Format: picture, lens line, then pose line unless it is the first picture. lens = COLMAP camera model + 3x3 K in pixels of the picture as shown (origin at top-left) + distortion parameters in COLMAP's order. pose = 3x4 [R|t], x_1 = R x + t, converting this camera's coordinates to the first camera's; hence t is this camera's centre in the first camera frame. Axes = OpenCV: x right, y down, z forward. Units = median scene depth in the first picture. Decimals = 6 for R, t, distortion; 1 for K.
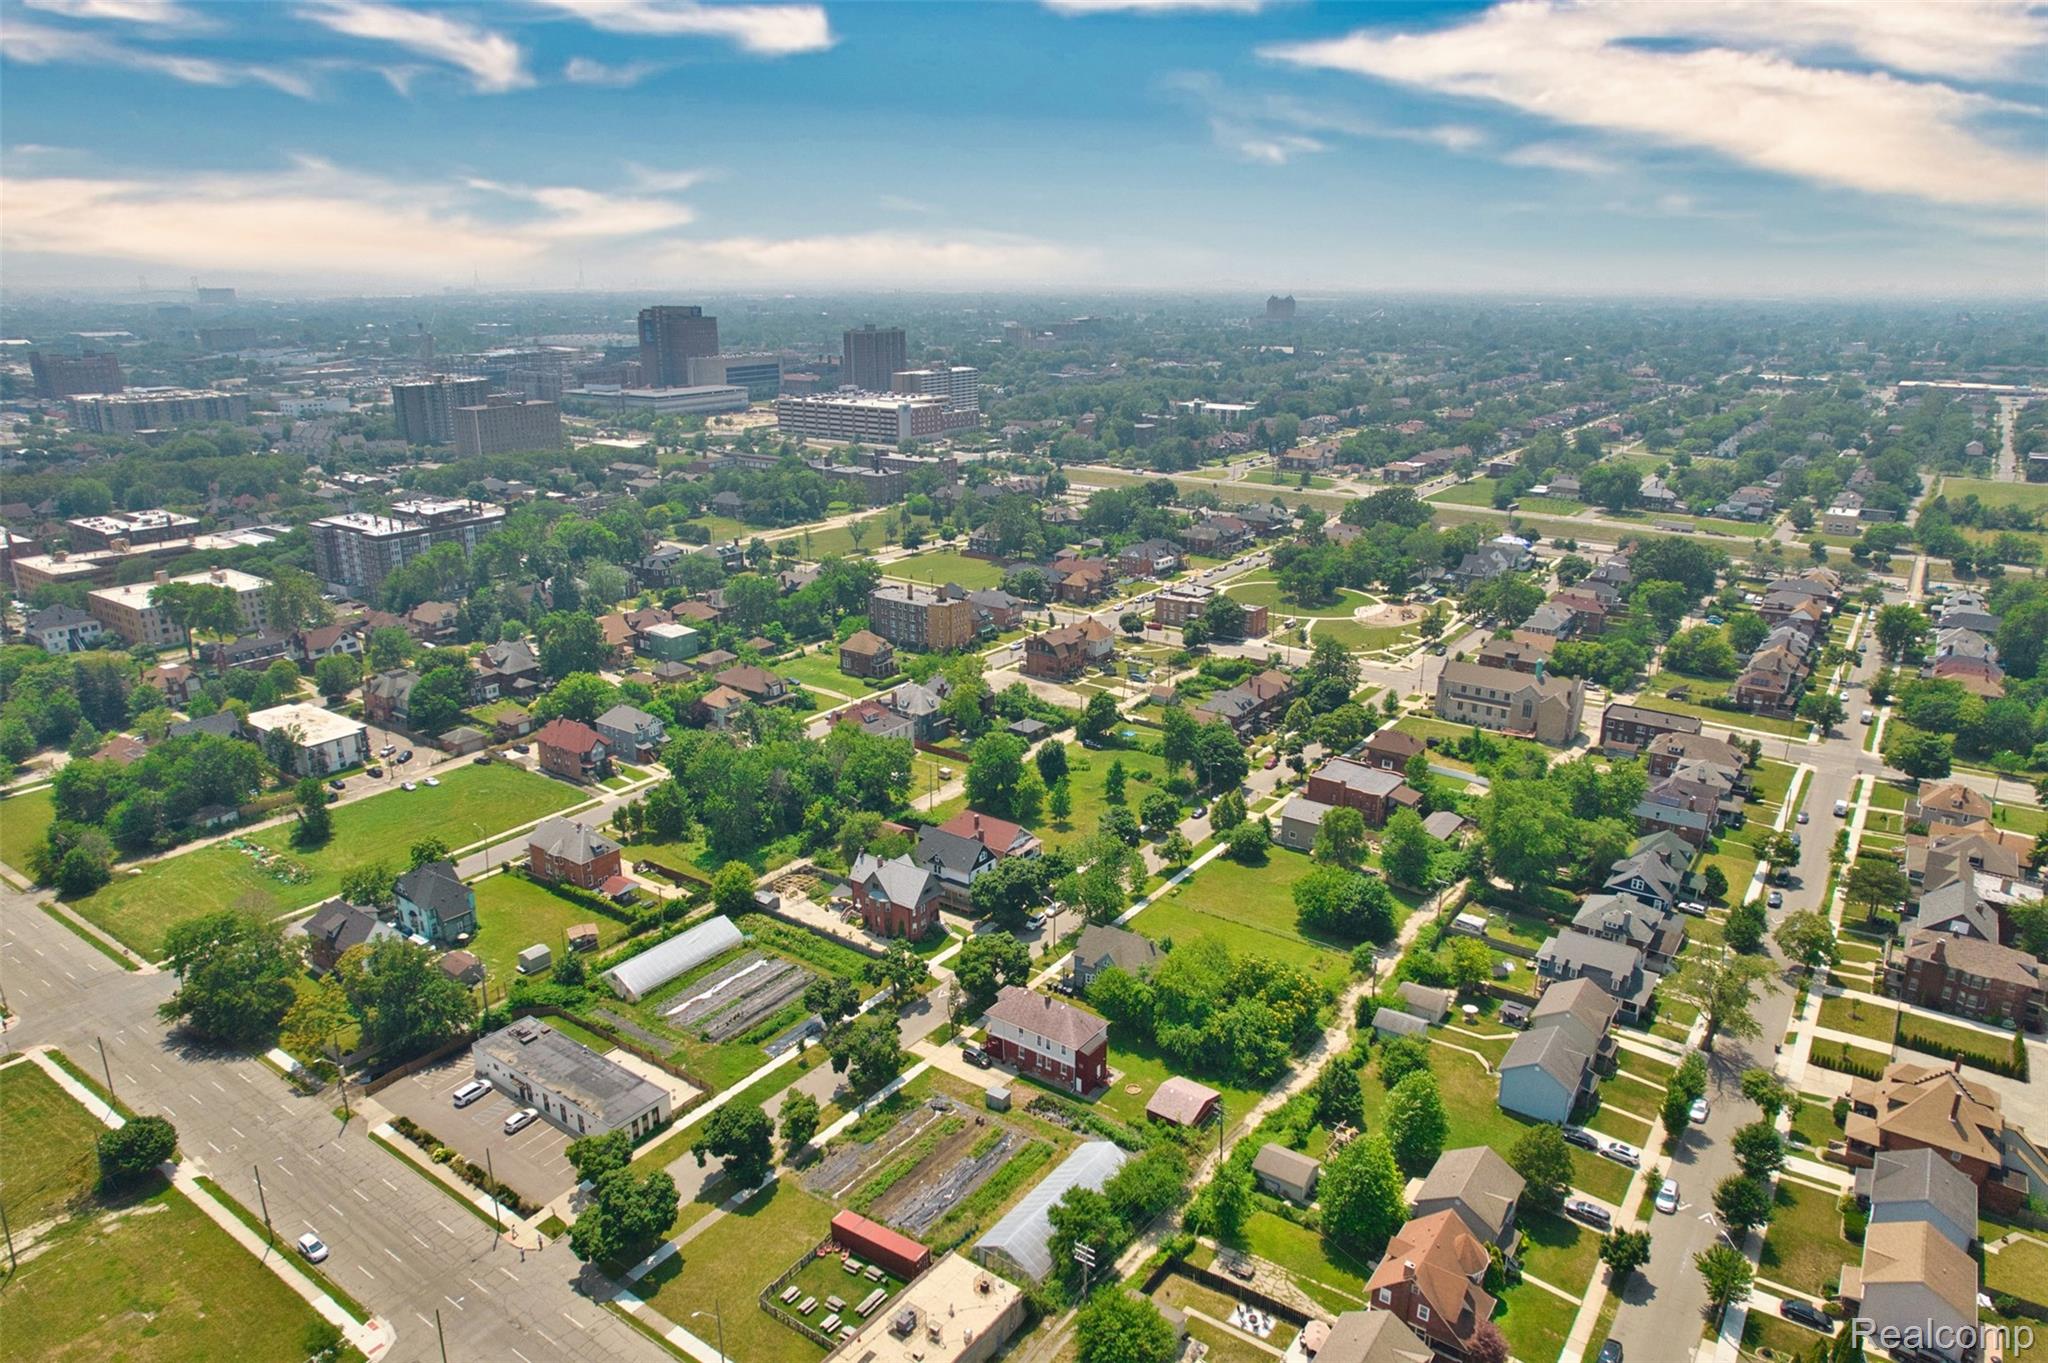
lens RADIAL K [[1307.4, 0, 1027.3], [0, 1307.4, 680.8], [0, 0, 1]] dist [-0.077034, 0.071840]
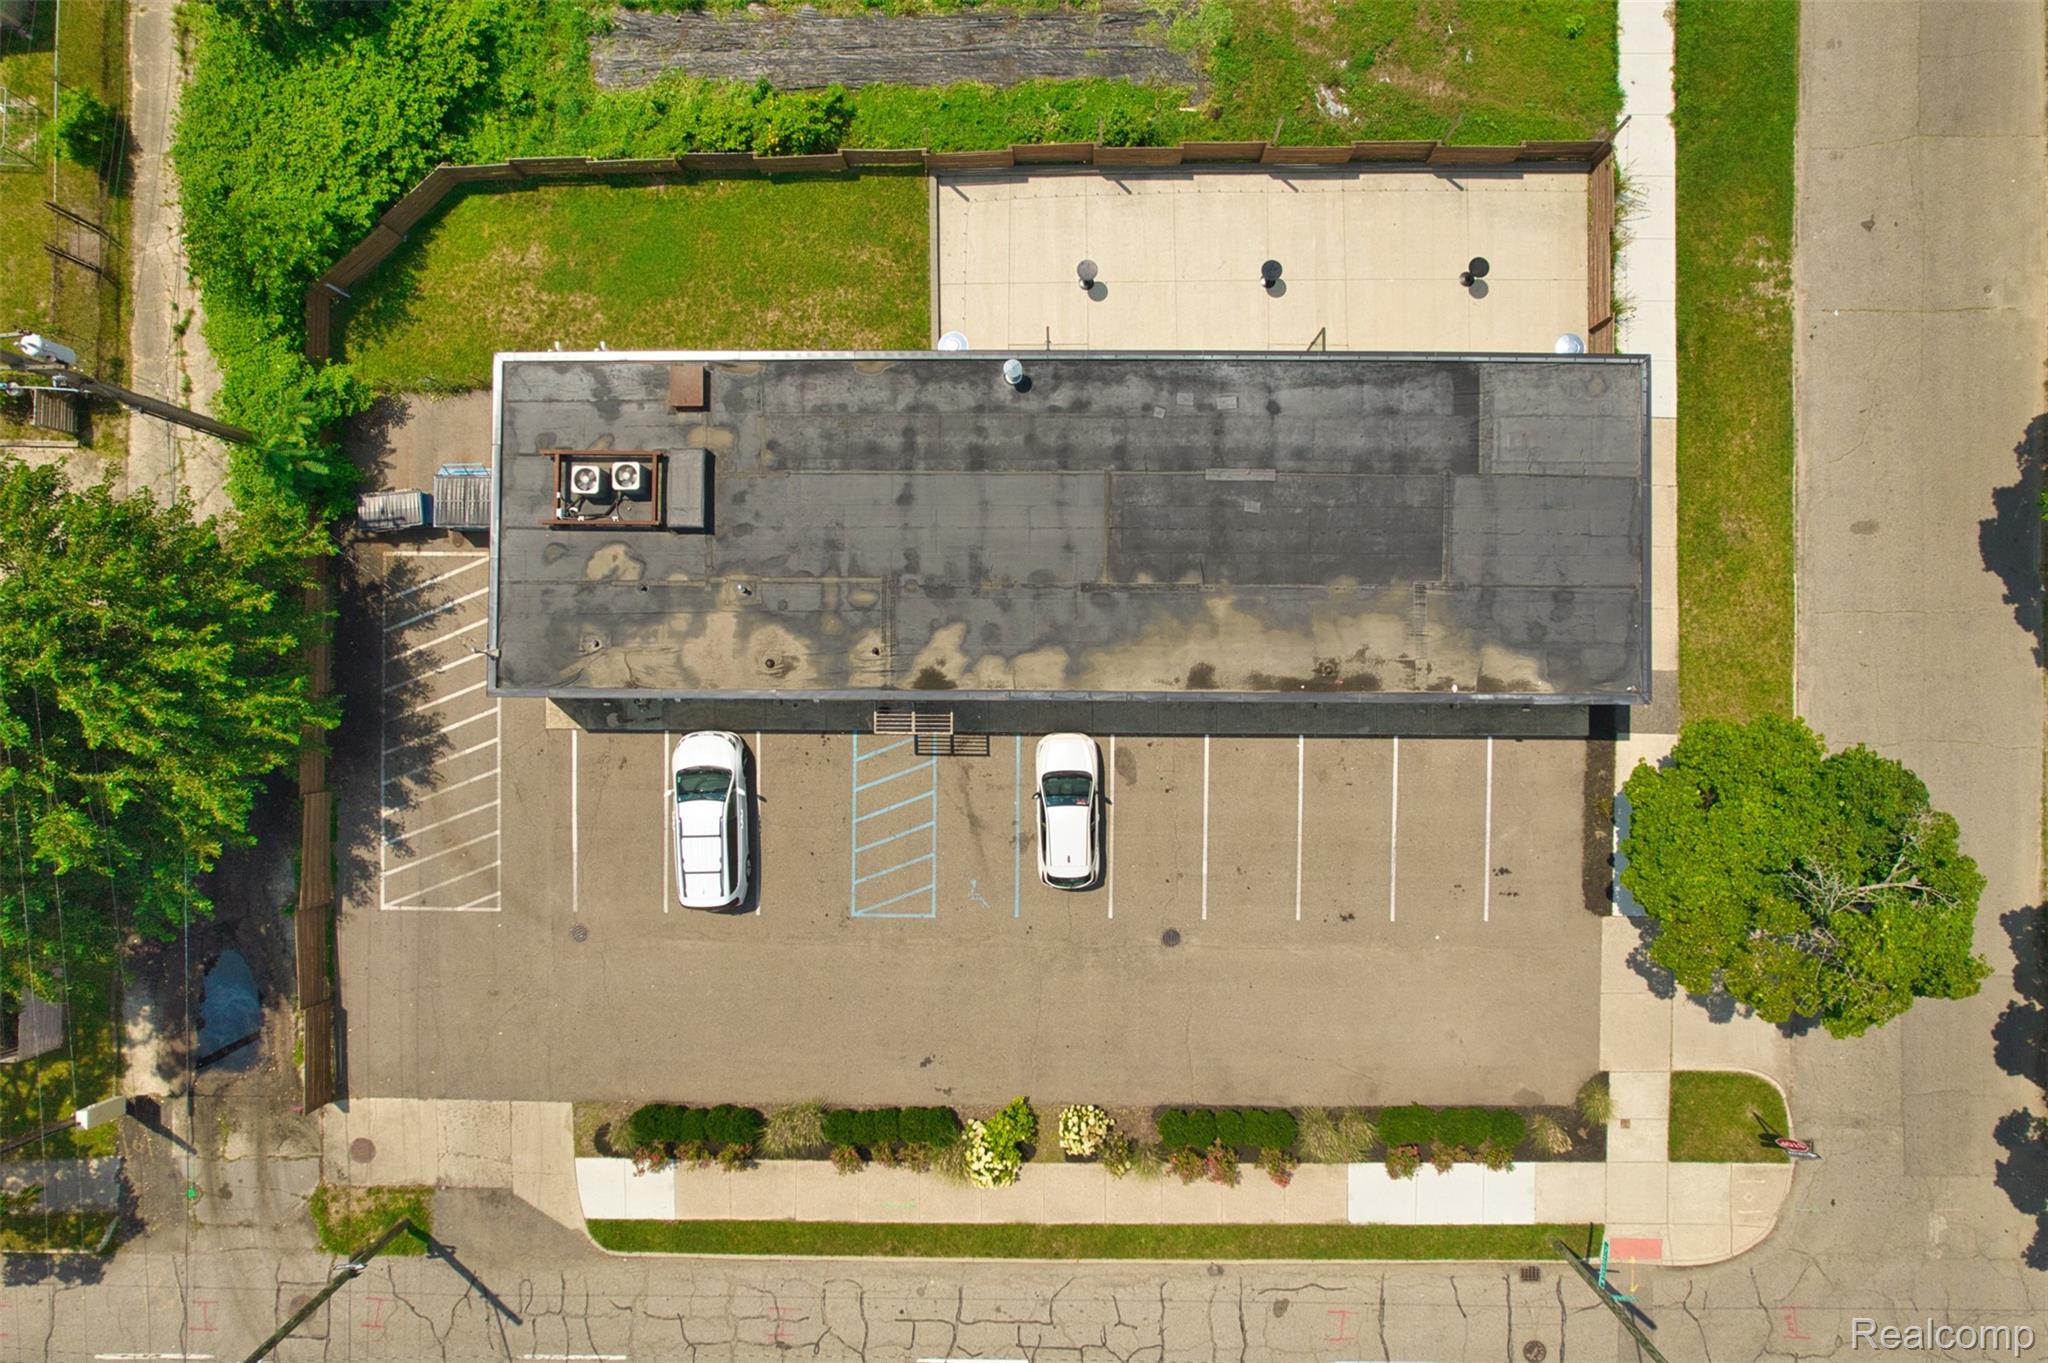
lens RADIAL K [[1307.4, 0, 1027.3], [0, 1307.4, 680.8], [0, 0, 1]] dist [-0.077034, 0.071840]
pose [[0.814449, -0.580147, -0.010084, -0.290218], [0.195104, 0.257451, 0.946390, 0.091129], [-0.546449, -0.772754, 0.322870, 0.716408]]
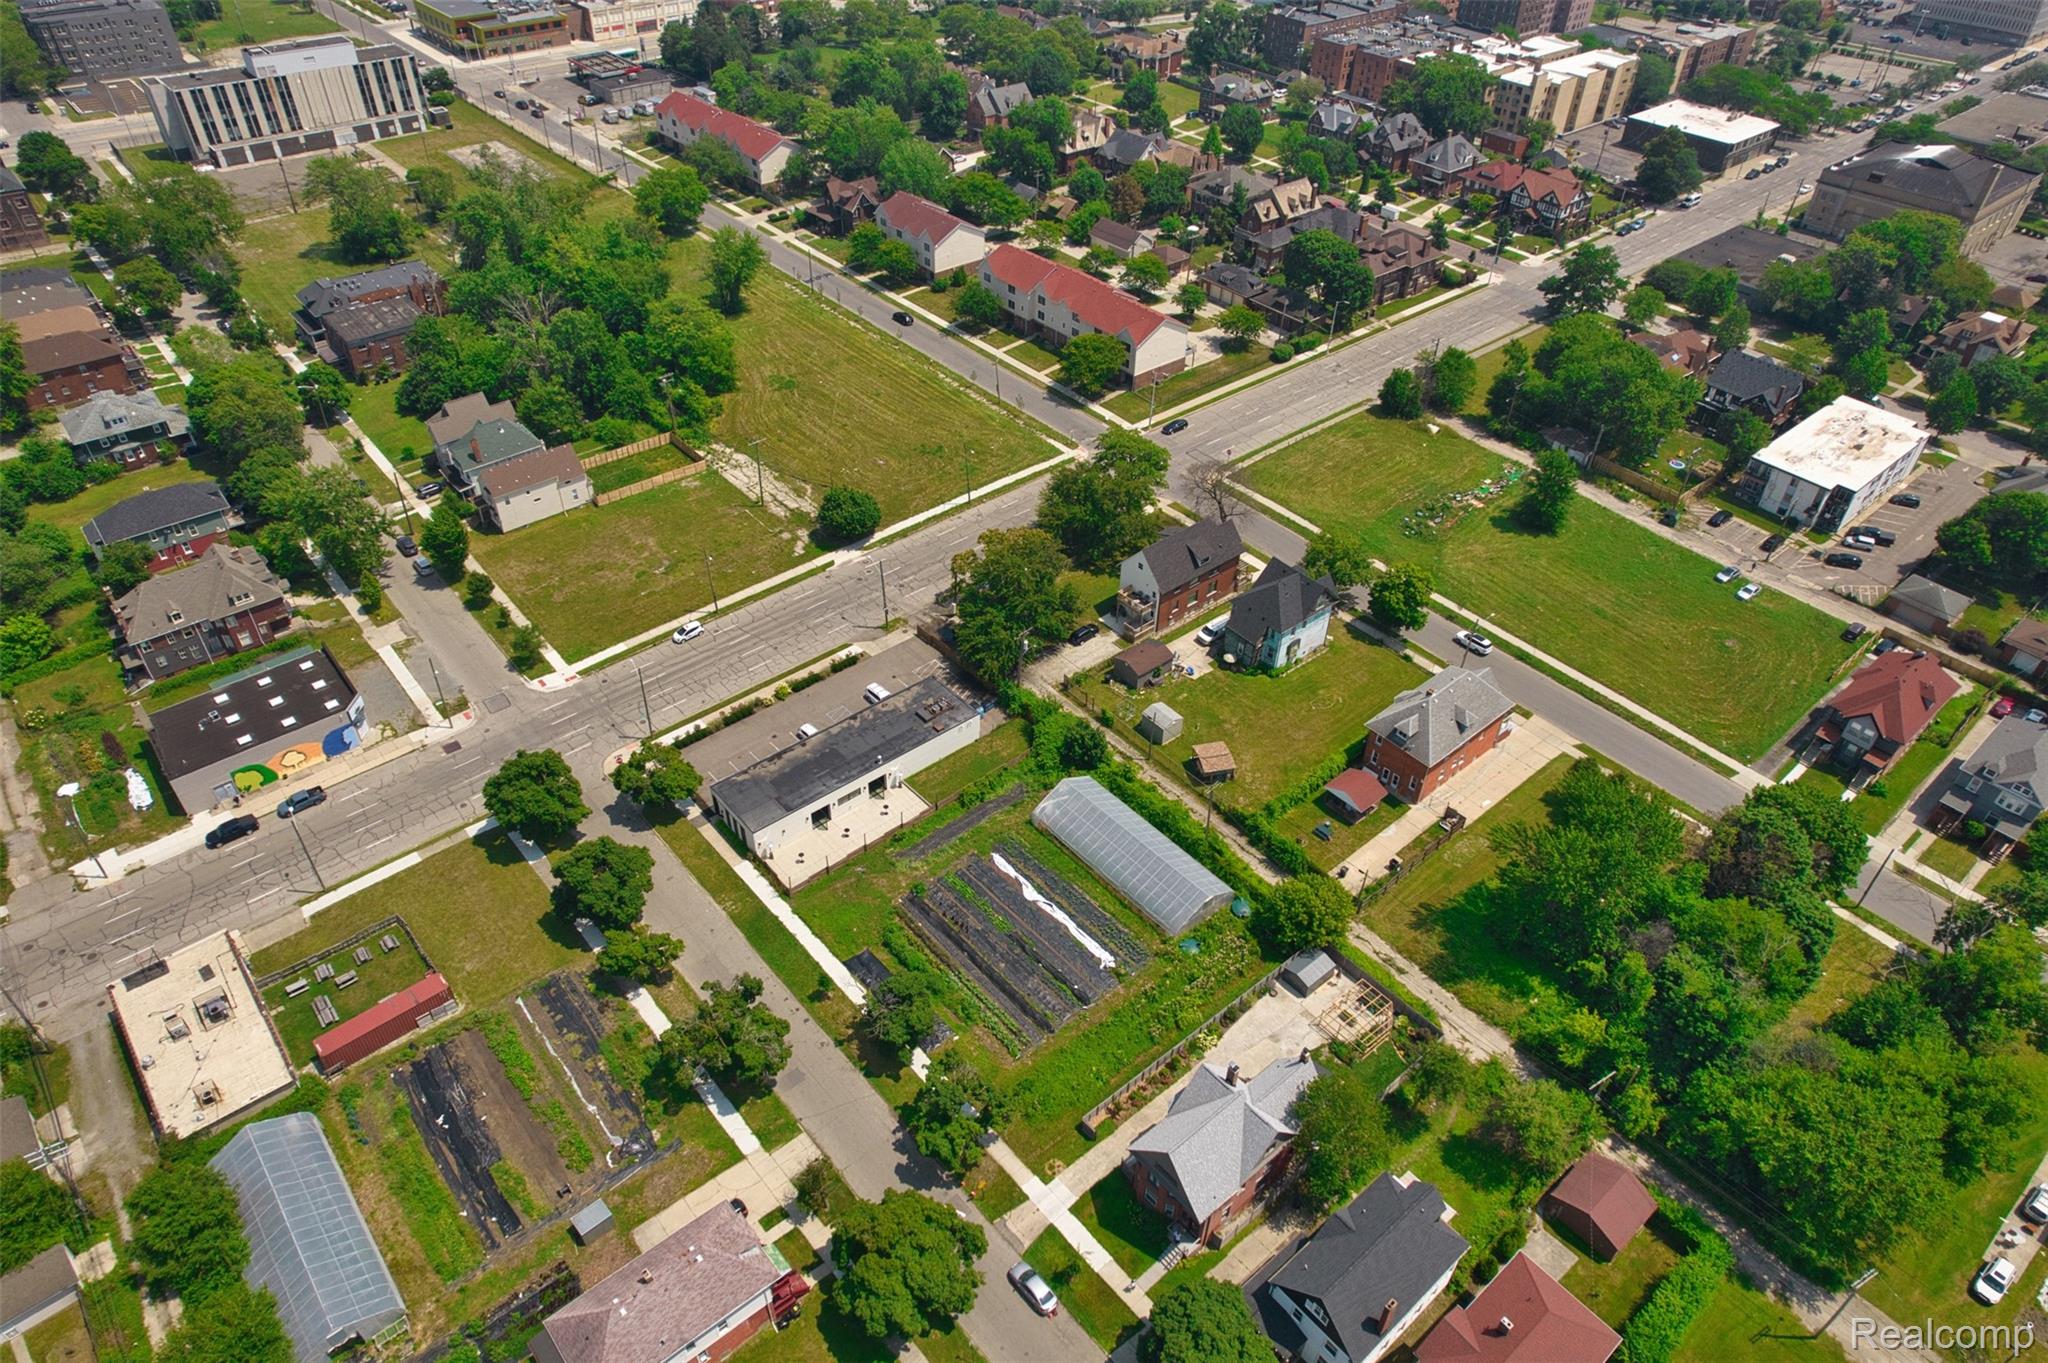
lens RADIAL K [[1307.4, 0, 1027.3], [0, 1307.4, 680.8], [0, 0, 1]] dist [-0.077034, 0.071840]
pose [[-0.240304, 0.613964, -0.751866, 0.180757], [-0.312932, 0.684210, 0.658734, -0.257960], [0.918873, 0.393579, 0.027711, 0.829350]]
